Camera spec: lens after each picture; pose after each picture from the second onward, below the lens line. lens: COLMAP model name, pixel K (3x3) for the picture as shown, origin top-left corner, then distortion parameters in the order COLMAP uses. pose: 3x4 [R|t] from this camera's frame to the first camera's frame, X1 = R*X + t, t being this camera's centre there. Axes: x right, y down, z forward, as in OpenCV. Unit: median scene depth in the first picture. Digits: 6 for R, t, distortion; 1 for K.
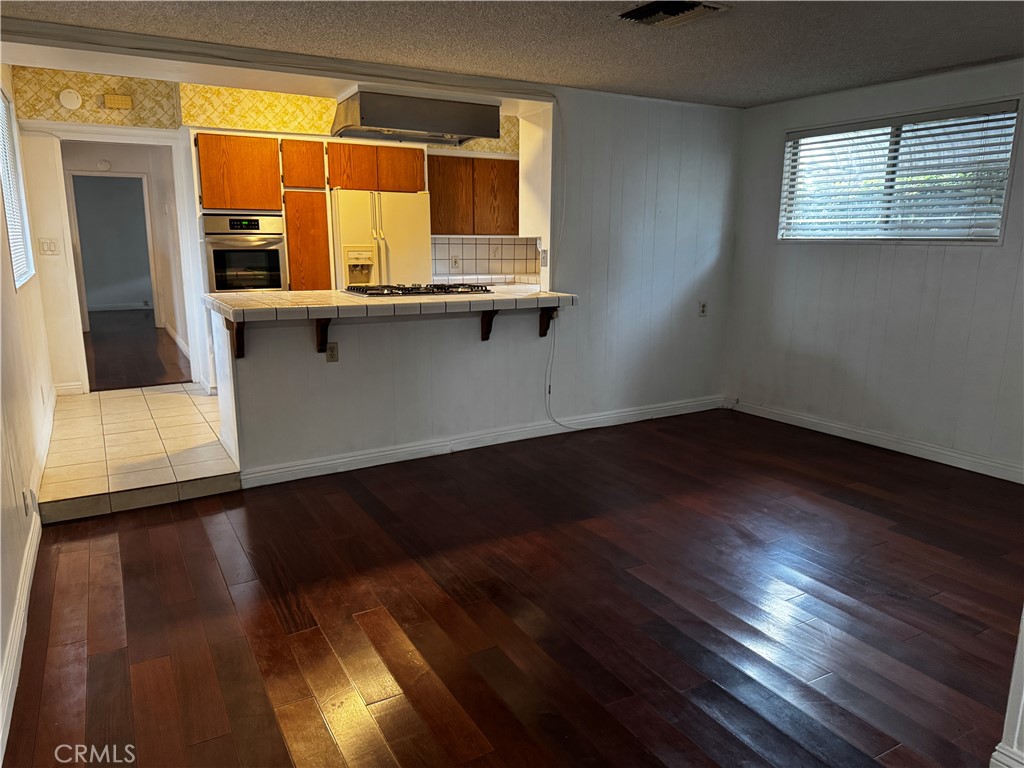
lens RADIAL K [[713.7, 0, 509.0], [0, 713.7, 385.0], [0, 0, 1]] dist [-0.000391, -0.001819]
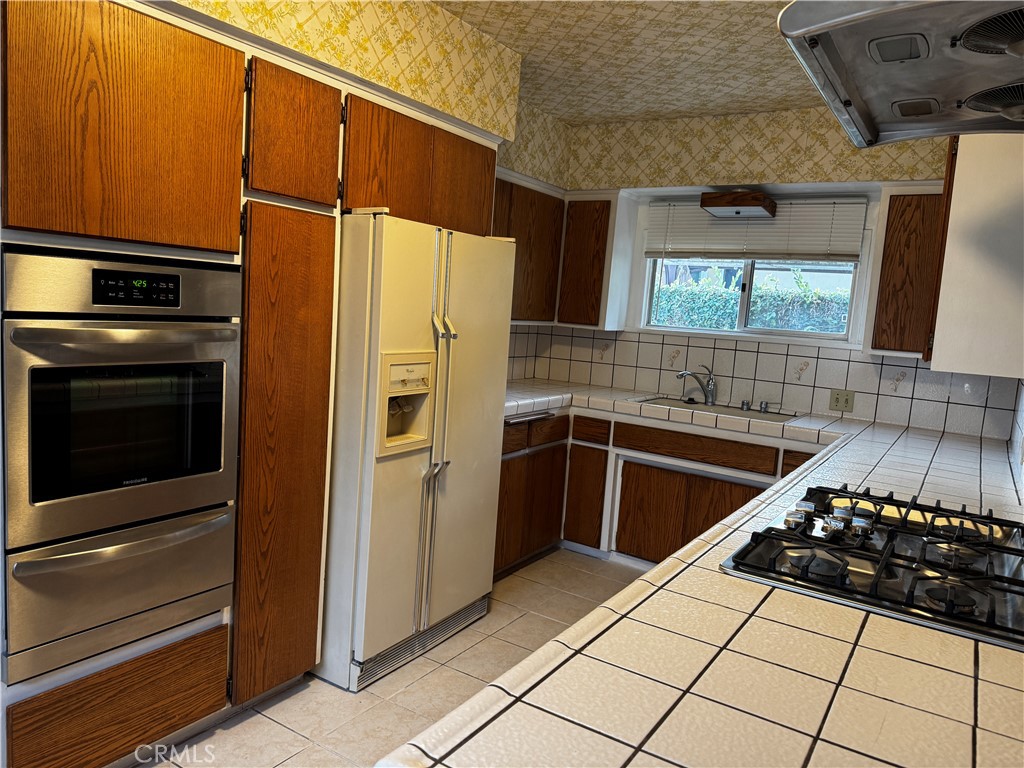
lens RADIAL K [[713.7, 0, 522.9], [0, 713.7, 388.9], [0, 0, 1]] dist [-0.000391, -0.001819]
pose [[0.883318, -0.000502, 0.468773, -0.349911], [0.031804, 0.997759, -0.058860, -0.147572], [-0.467693, 0.066901, 0.881355, 0.606928]]
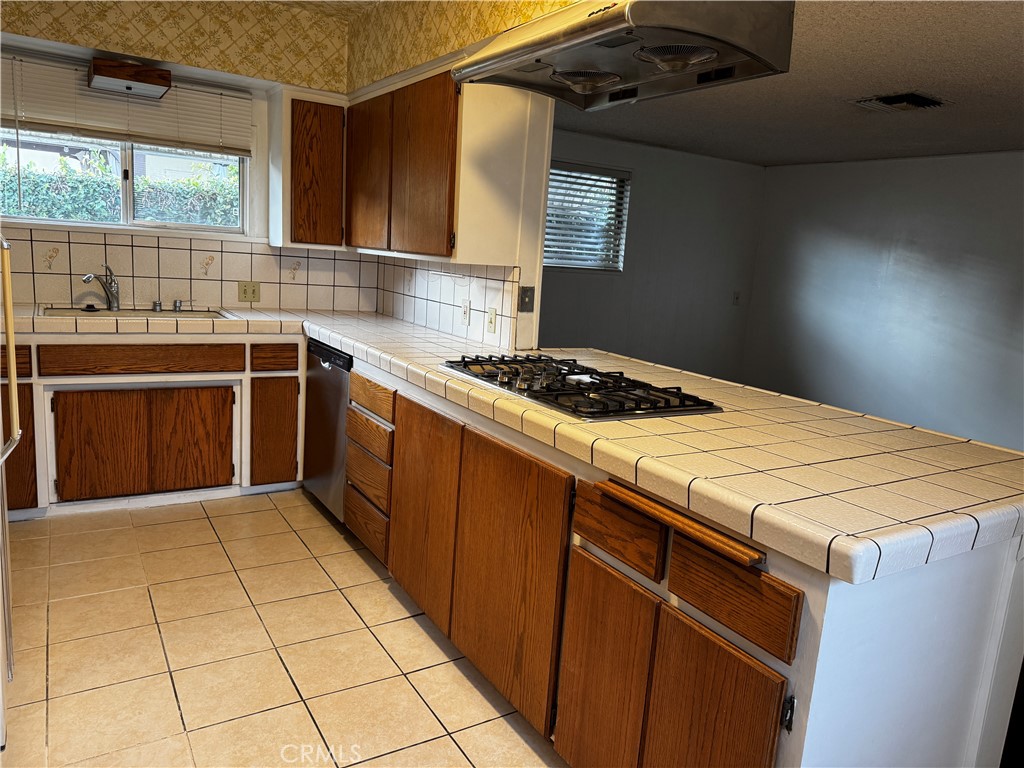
lens RADIAL K [[713.7, 0, 519.1], [0, 713.7, 384.2], [0, 0, 1]] dist [-0.000391, -0.001819]
pose [[-0.042801, -0.198517, 0.979162, -0.444863], [0.129323, 0.970715, 0.202457, -0.172752], [-0.990678, 0.135293, -0.015875, 0.743188]]
